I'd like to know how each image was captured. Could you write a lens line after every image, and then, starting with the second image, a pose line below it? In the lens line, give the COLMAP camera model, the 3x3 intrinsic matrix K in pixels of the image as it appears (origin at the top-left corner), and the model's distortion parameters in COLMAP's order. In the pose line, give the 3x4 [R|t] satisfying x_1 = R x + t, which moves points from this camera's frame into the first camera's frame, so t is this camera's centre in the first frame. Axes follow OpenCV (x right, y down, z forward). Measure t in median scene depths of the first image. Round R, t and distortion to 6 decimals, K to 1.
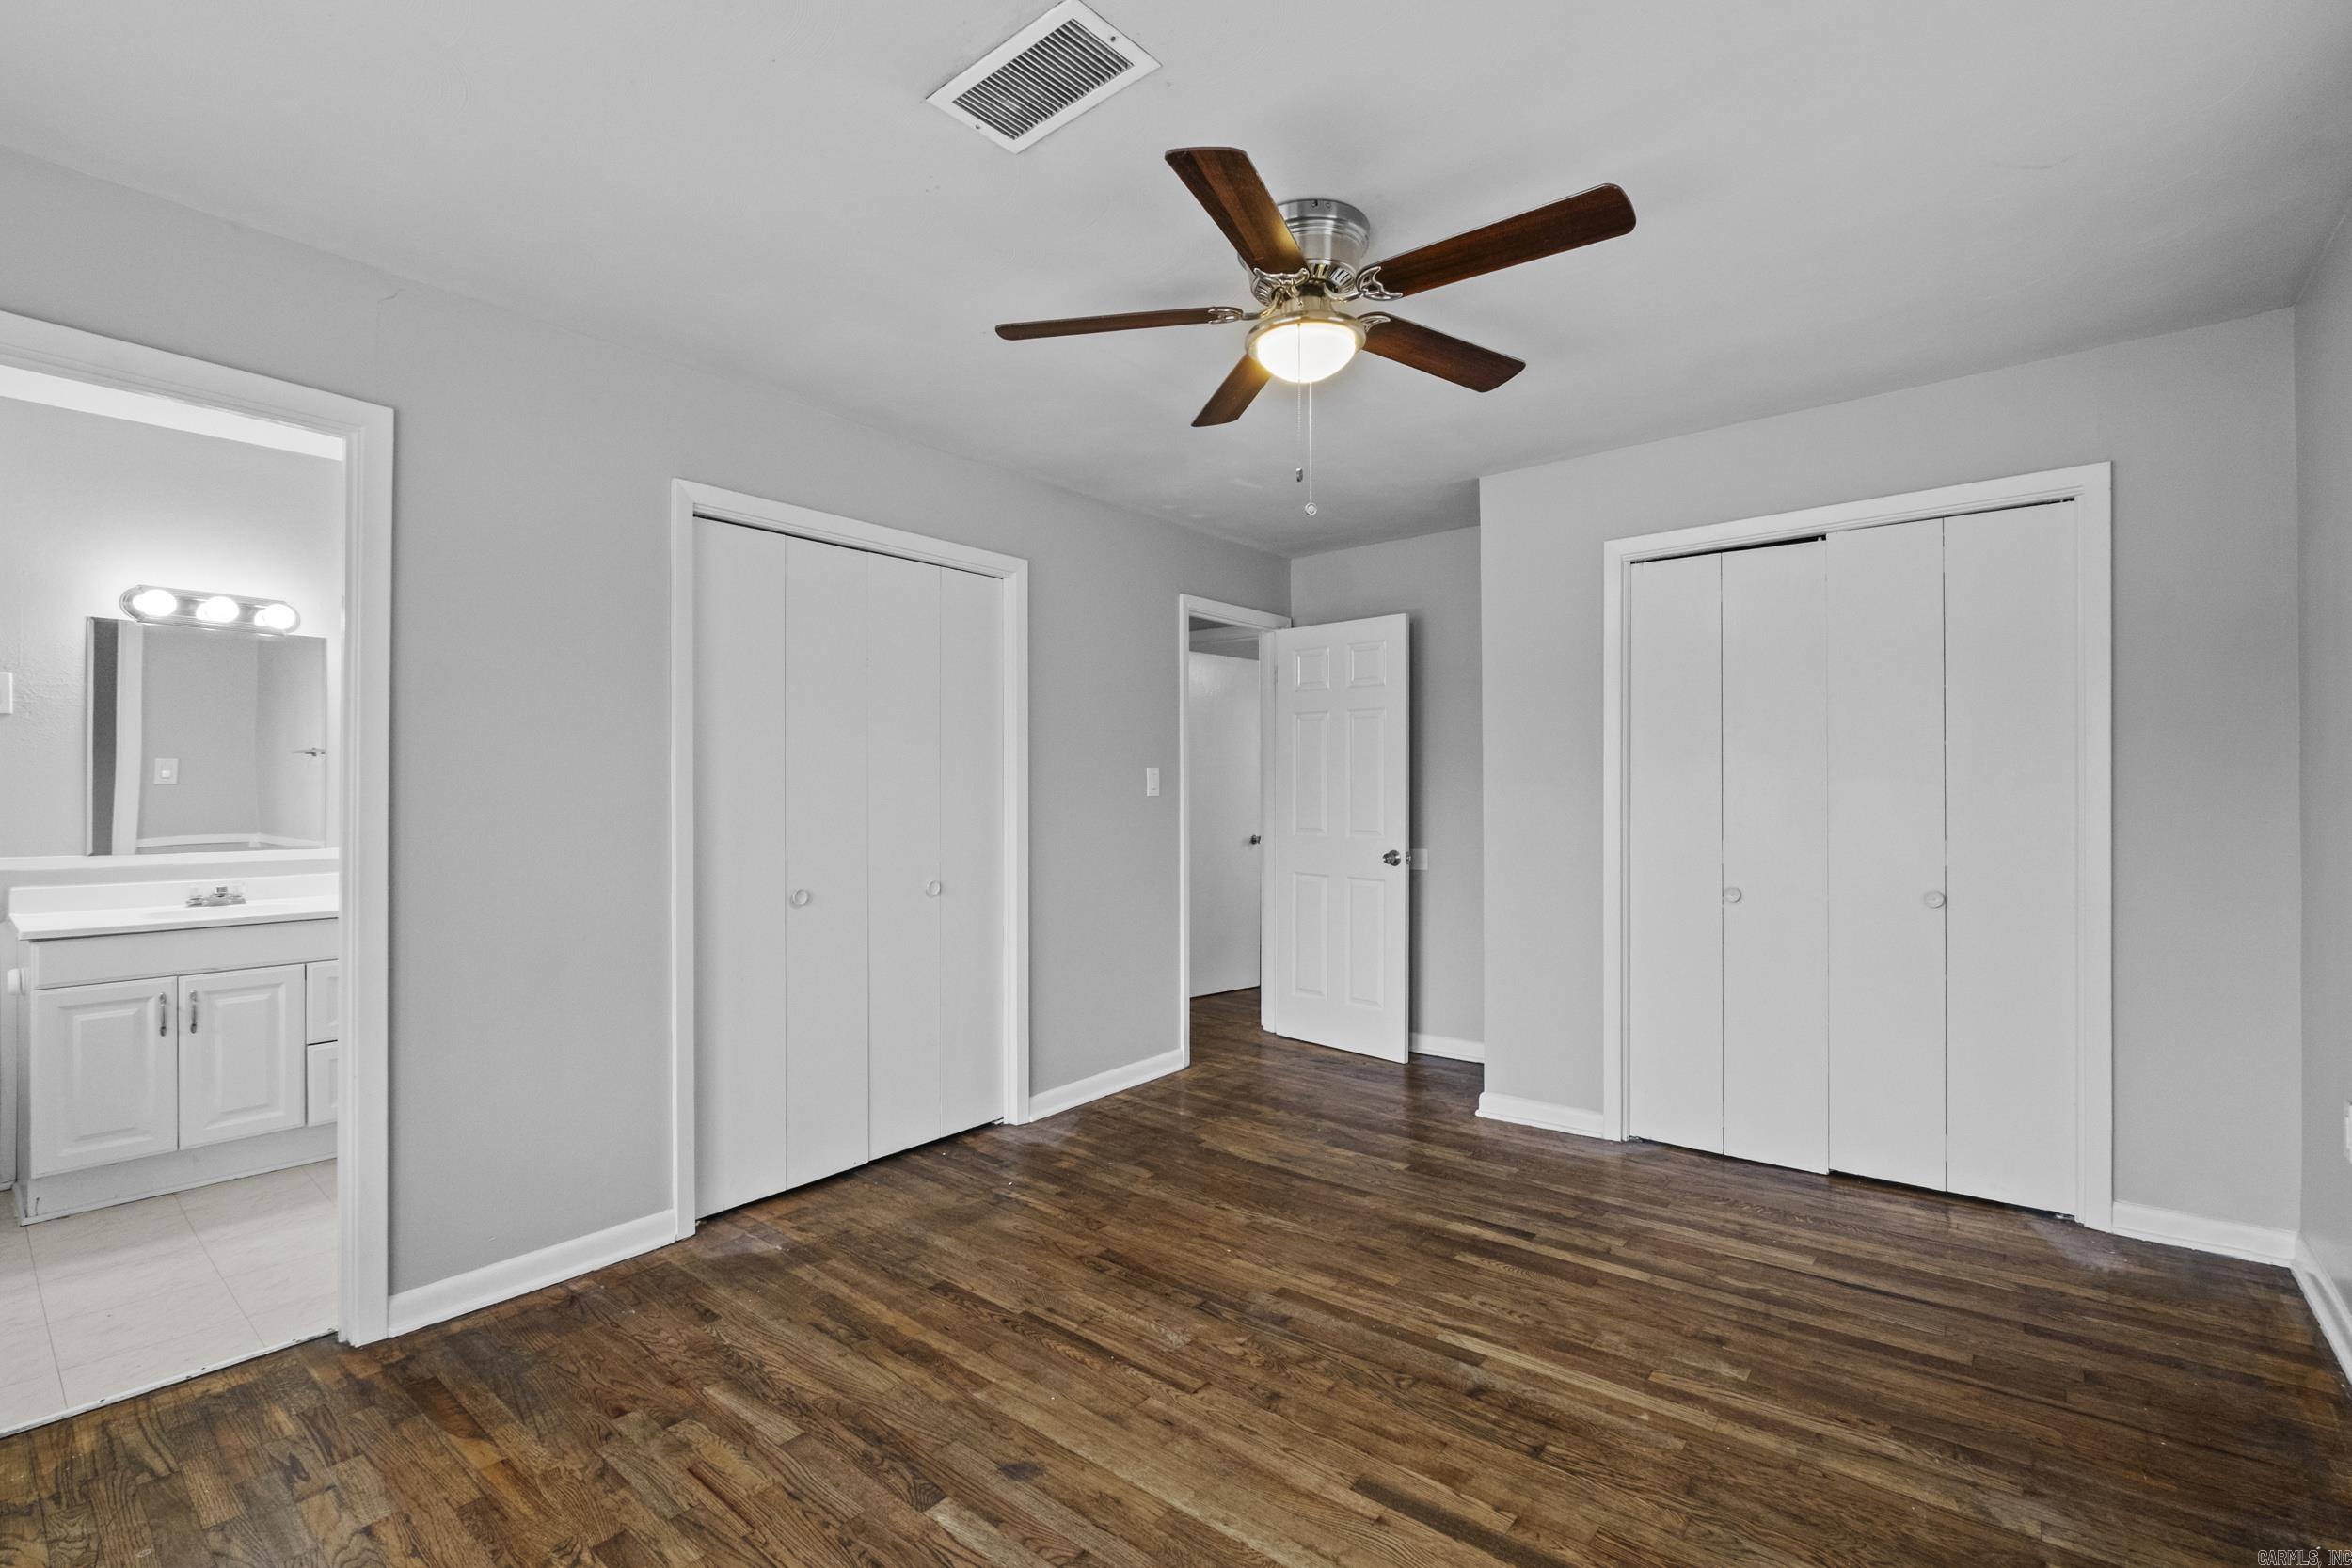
lens RADIAL K [[1034.7, 0, 1176.0], [0, 1034.7, 784.0], [0, 0, 1]] dist [-0.002705, -0.007744]
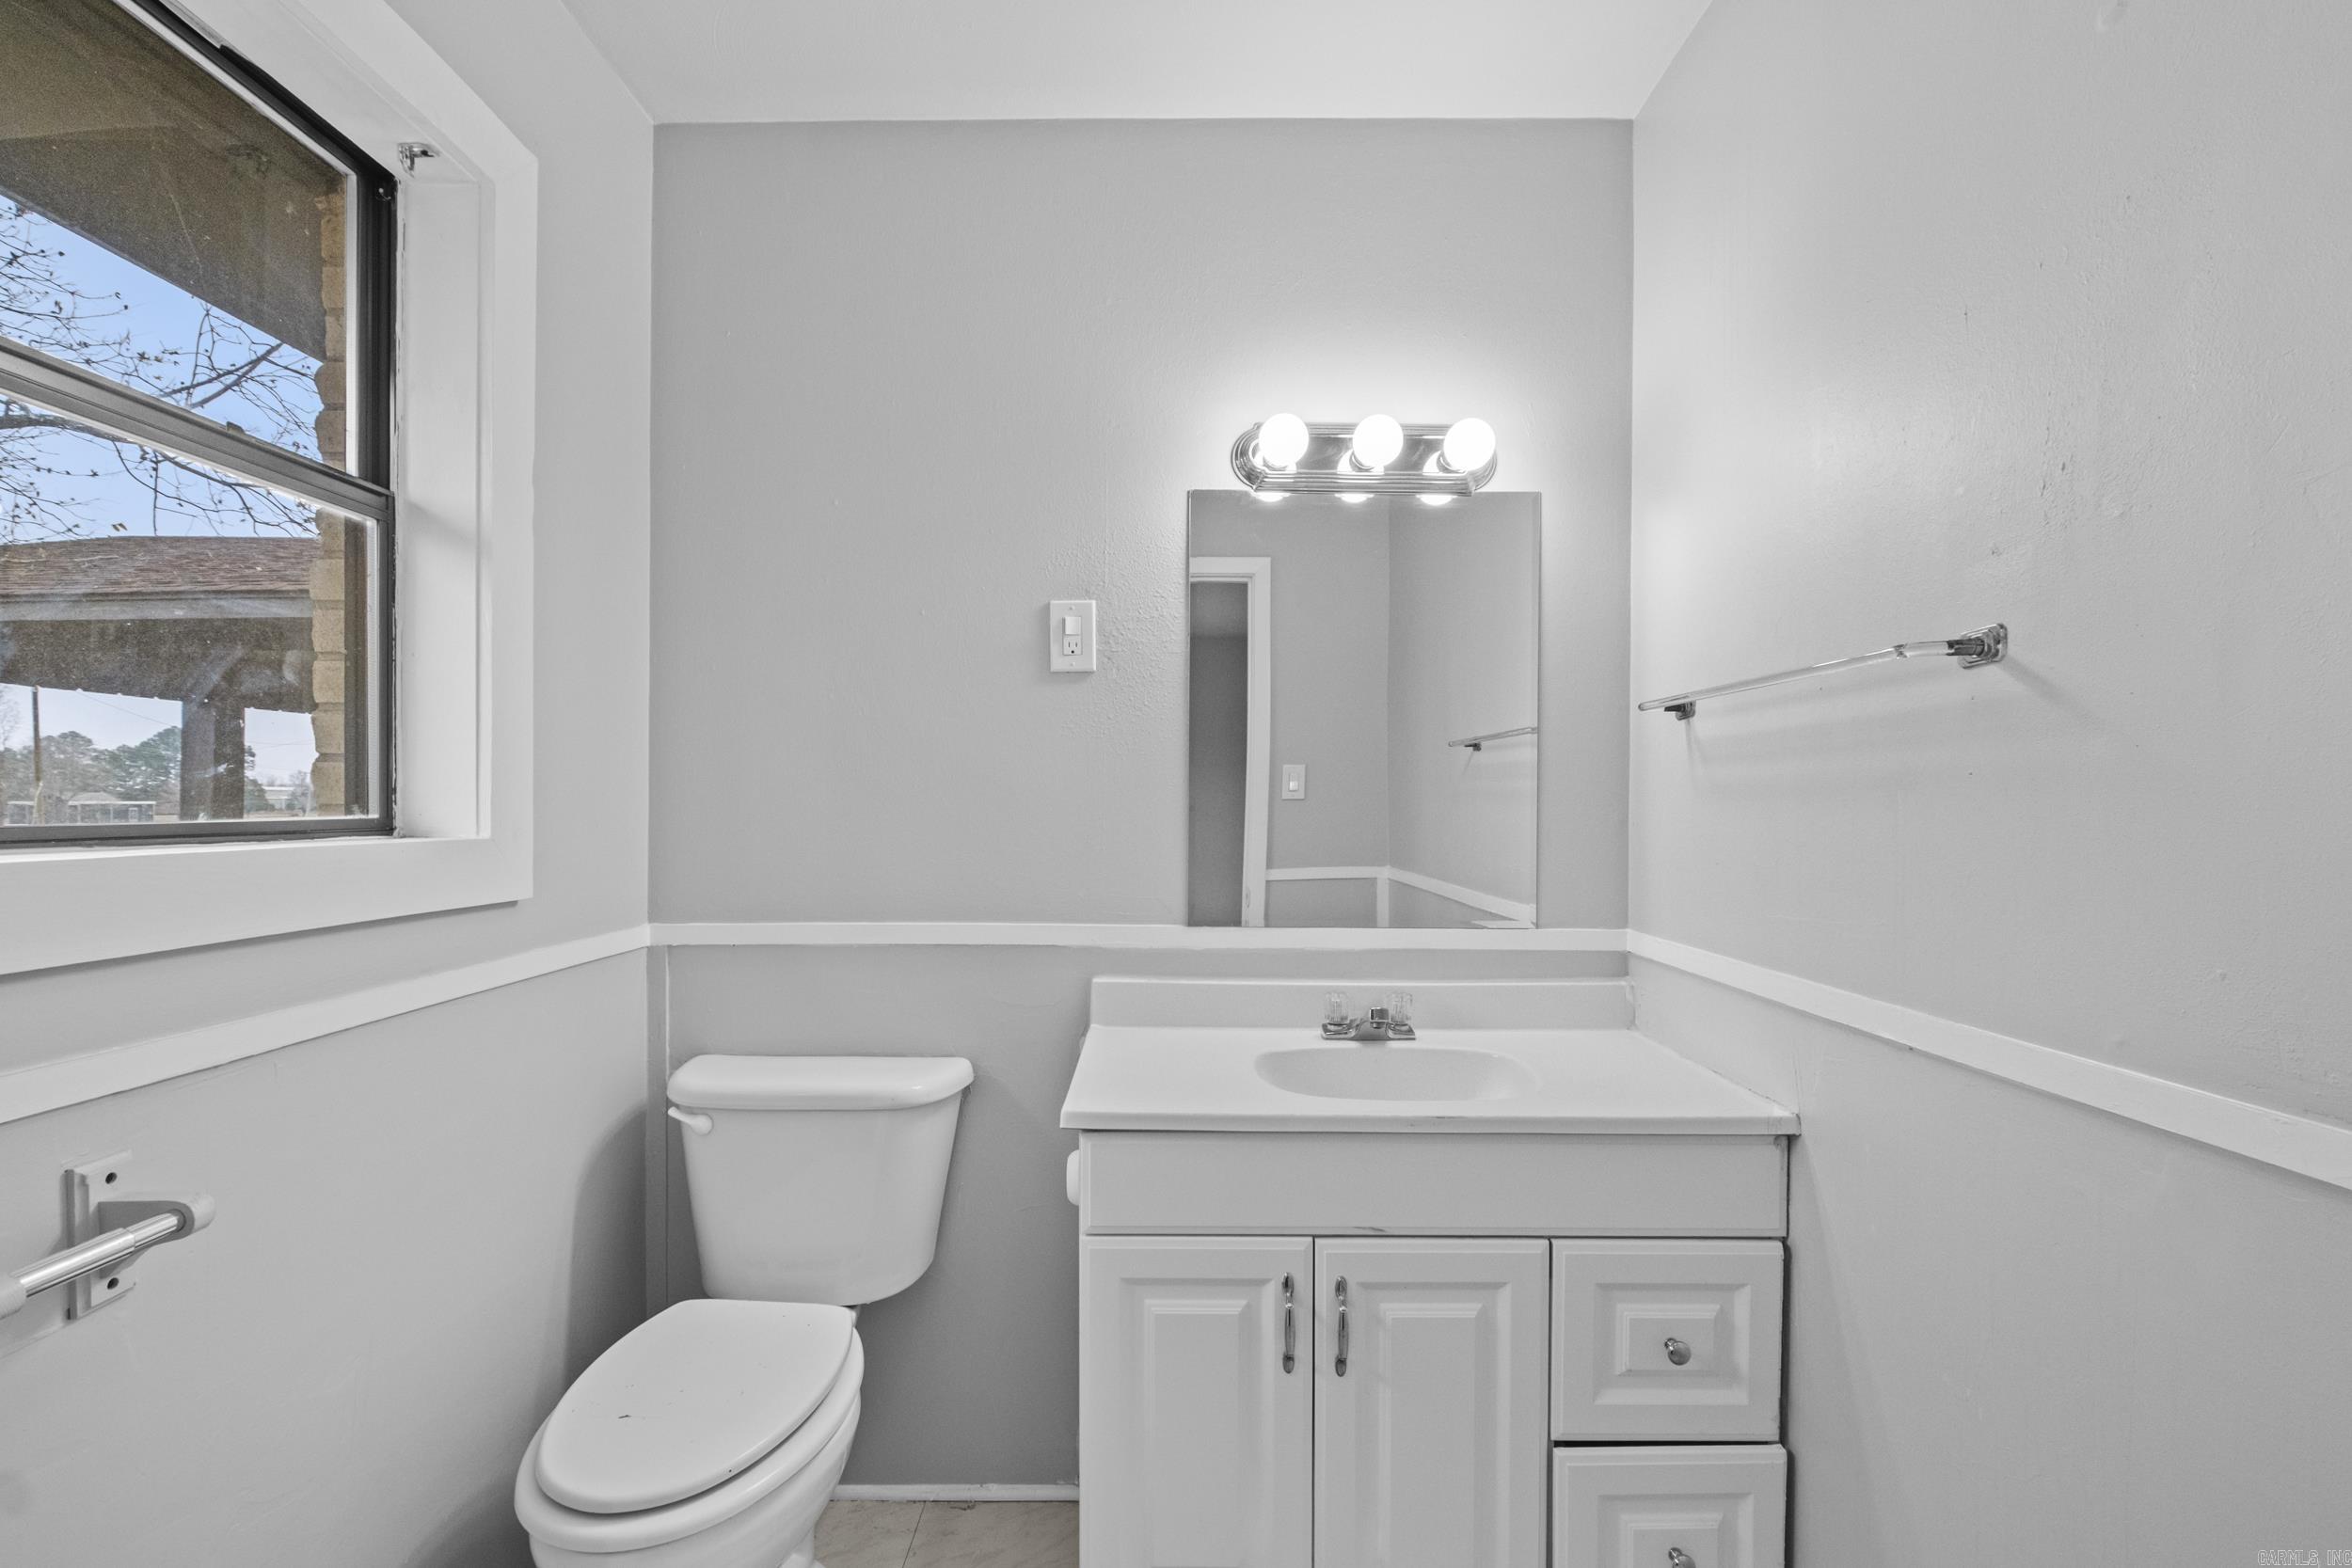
lens RADIAL K [[1034.7, 0, 1176.0], [0, 1034.7, 784.0], [0, 0, 1]] dist [-0.002705, -0.007744]
pose [[0.629340, -0.008284, -0.777086, -0.655275], [-0.003778, 0.999899, -0.013719, 0.002637], [0.777121, 0.011570, 0.629245, 0.662445]]
